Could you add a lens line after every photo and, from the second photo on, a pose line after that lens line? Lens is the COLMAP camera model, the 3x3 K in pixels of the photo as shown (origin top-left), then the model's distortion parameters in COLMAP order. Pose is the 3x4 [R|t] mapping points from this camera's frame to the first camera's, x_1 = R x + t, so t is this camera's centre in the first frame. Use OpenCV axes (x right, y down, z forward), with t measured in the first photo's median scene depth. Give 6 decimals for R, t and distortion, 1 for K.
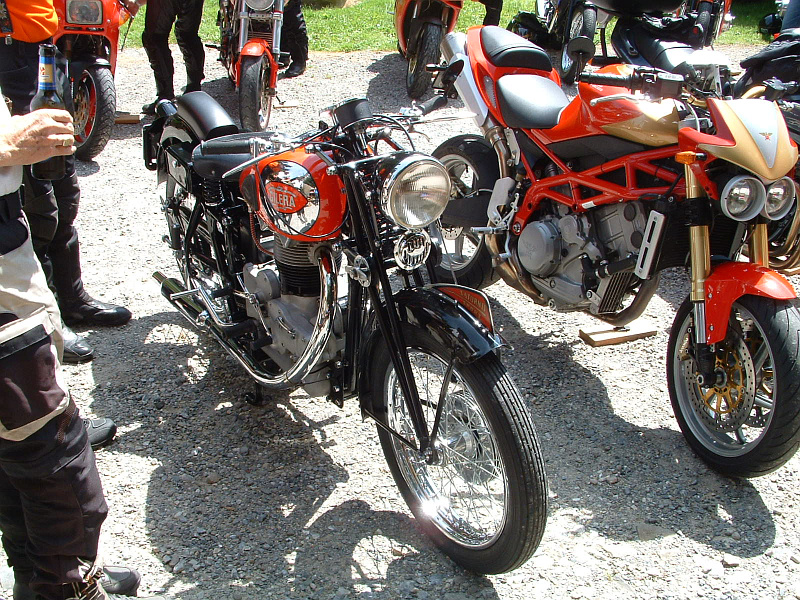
lens RADIAL K [[960.3, 0, 401.4], [0, 960.3, 349.6], [0, 0, 1]] dist [-0.249617, 0.281714]
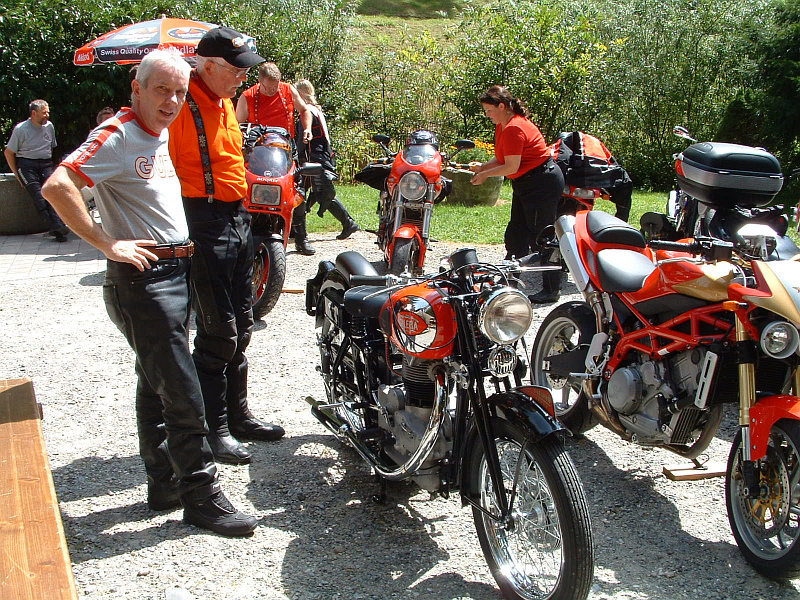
lens RADIAL K [[960.3, 0, 401.4], [0, 960.3, 349.6], [0, 0, 1]] dist [-0.249617, 0.281714]
pose [[0.985943, 0.041406, -0.161871, 0.063817], [-0.074537, 0.976061, -0.204325, 0.116121], [0.149536, 0.213518, 0.965427, -0.213553]]
